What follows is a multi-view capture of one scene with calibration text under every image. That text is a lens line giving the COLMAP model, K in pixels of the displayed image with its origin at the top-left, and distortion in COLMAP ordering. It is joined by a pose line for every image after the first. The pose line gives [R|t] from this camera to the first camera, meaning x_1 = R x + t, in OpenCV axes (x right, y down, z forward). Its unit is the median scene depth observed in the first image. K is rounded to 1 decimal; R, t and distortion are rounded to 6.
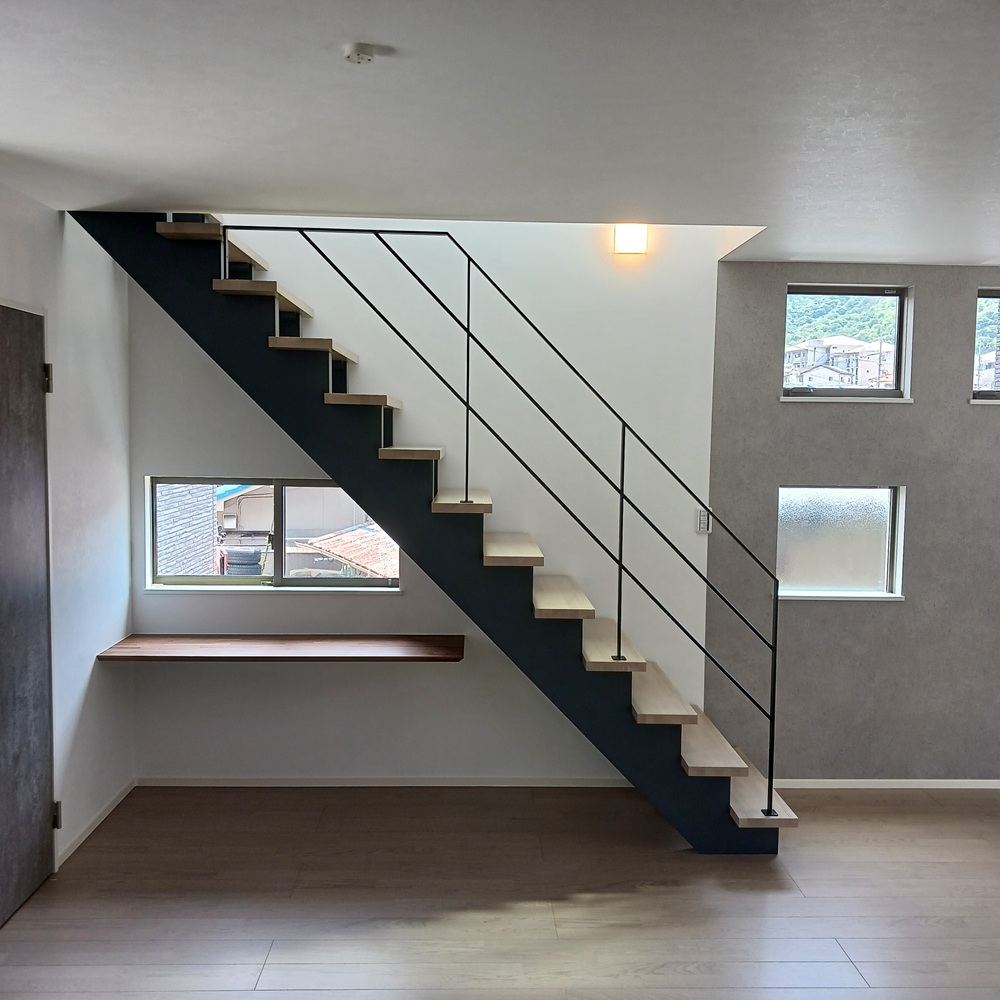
lens RADIAL K [[1076.2, 0, 500.0], [0, 1076.2, 500.0], [0, 0, 1]] dist [0.020301, 0.007864]
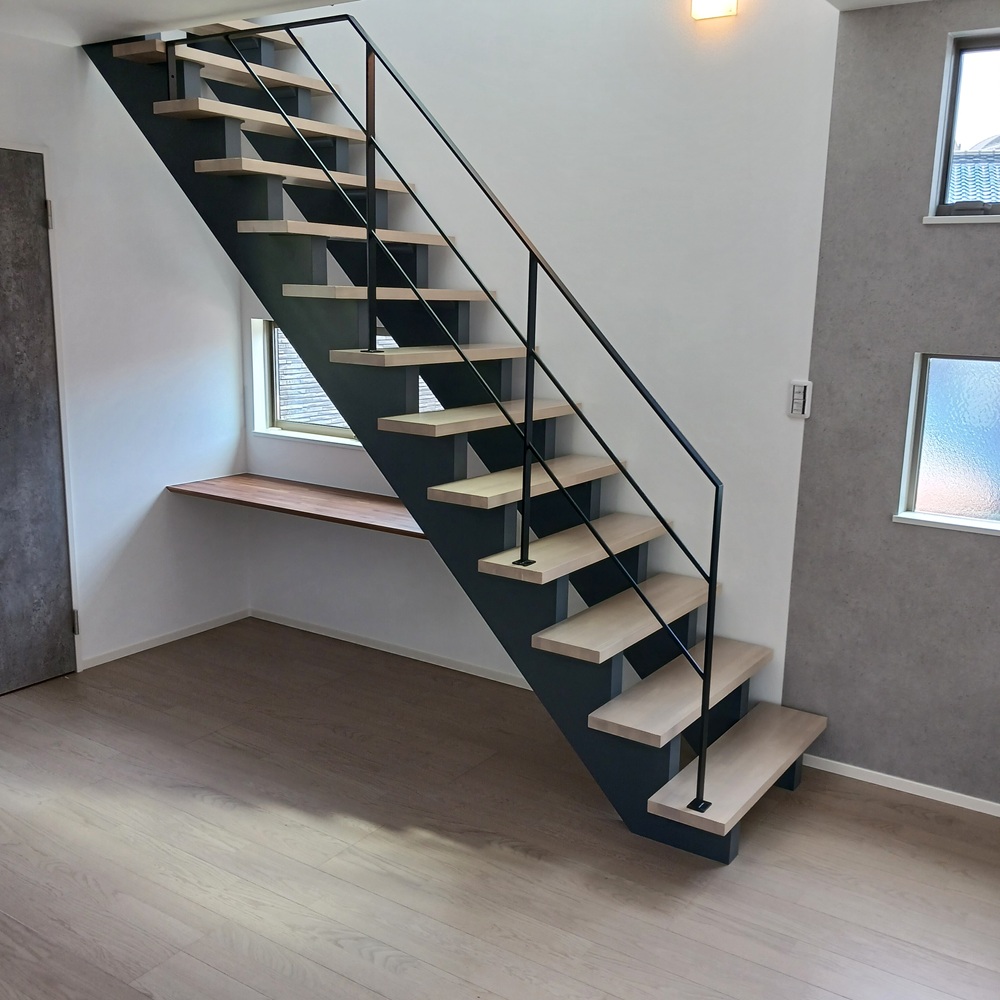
lens RADIAL K [[1058.1, 0, 500.0], [0, 1058.1, 500.0], [0, 0, 1]] dist [0.019586, -0.022143]
pose [[0.808467, 0.118437, -0.576501, 0.539643], [-0.050122, 0.989839, 0.133064, 0.002004], [0.586403, -0.078682, 0.806189, 0.381189]]
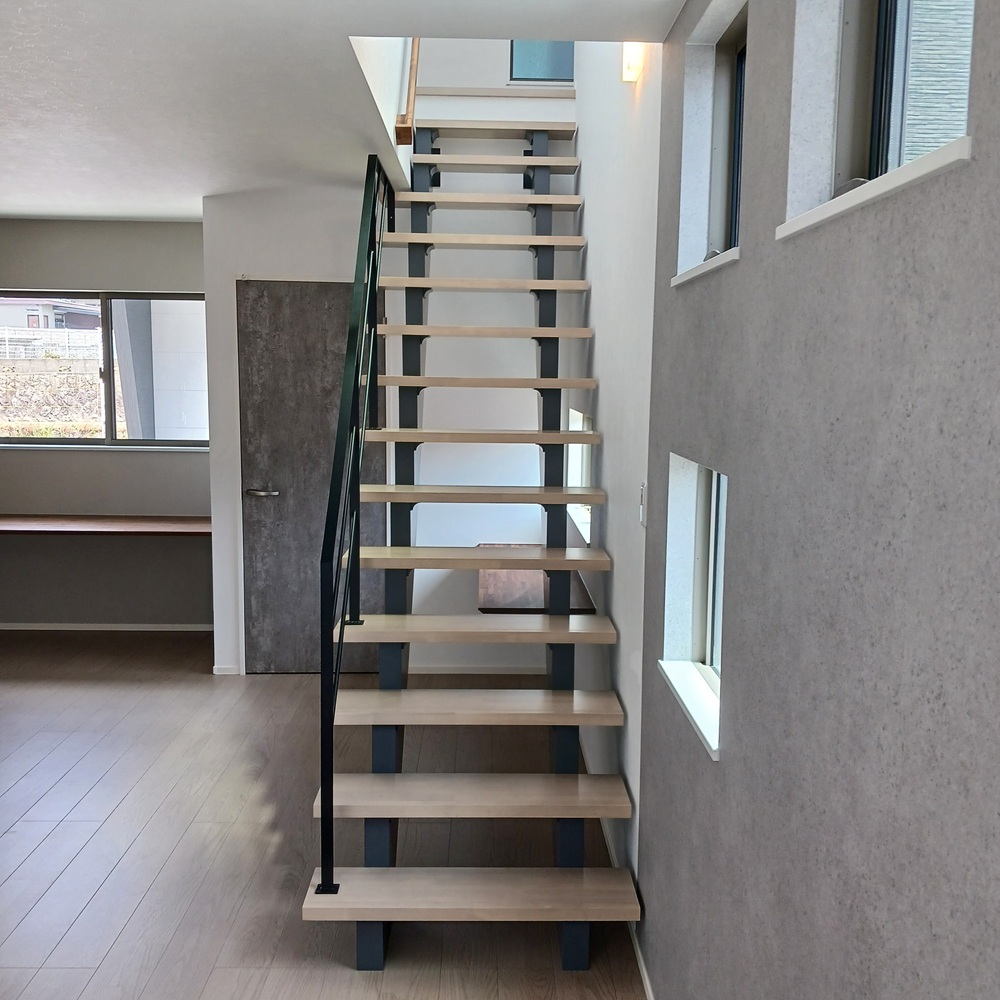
lens RADIAL K [[1038.8, 0, 504.4], [0, 1038.8, 510.8], [0, 0, 1]] dist [0.245350, -0.644644]
pose [[-0.020616, 0.116398, -0.992989, 0.934578], [-0.080287, 0.989799, 0.117691, -0.047376], [0.996559, 0.082150, -0.011060, 1.135073]]
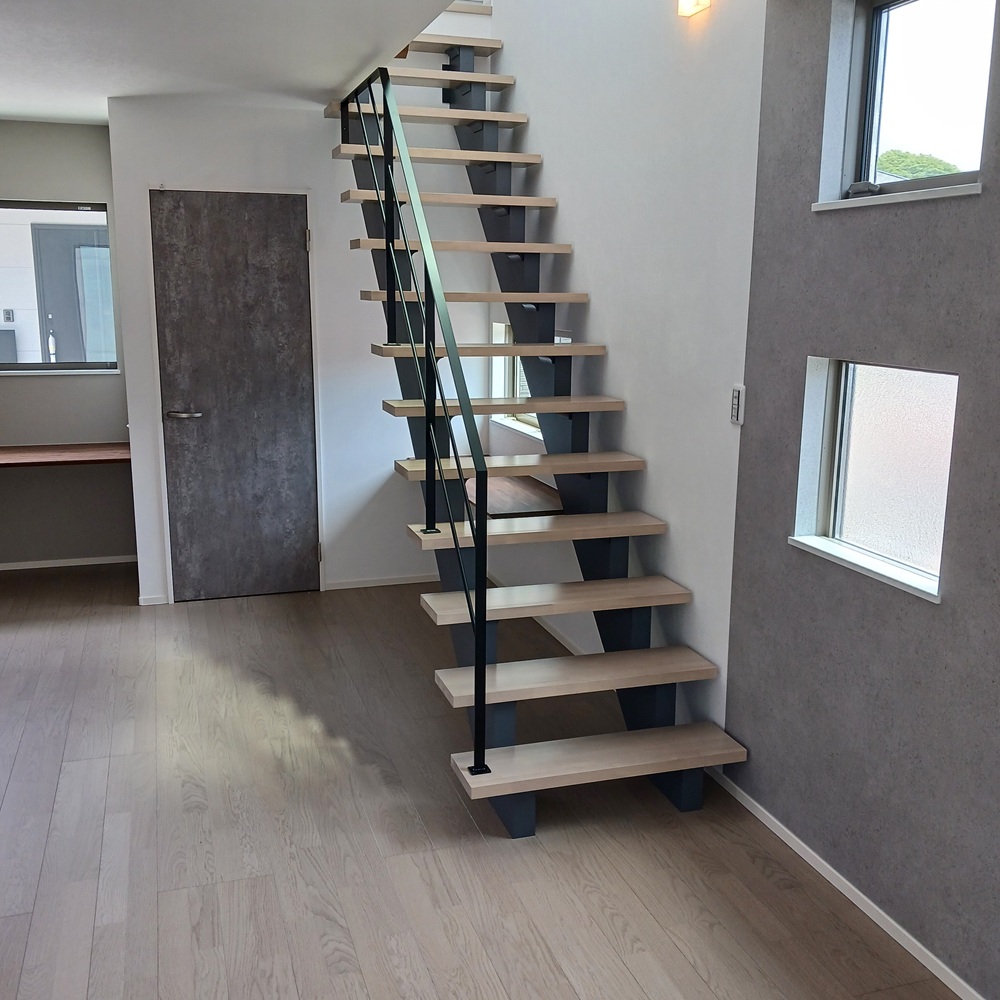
lens RADIAL K [[1053.2, 0, 500.8], [0, 1053.2, 505.8], [0, 0, 1]] dist [0.087793, -0.162786]
pose [[0.265637, 0.182543, -0.946634, 0.960459], [-0.068954, 0.982993, 0.170205, -0.025780], [0.961604, 0.020062, 0.273706, 0.829018]]
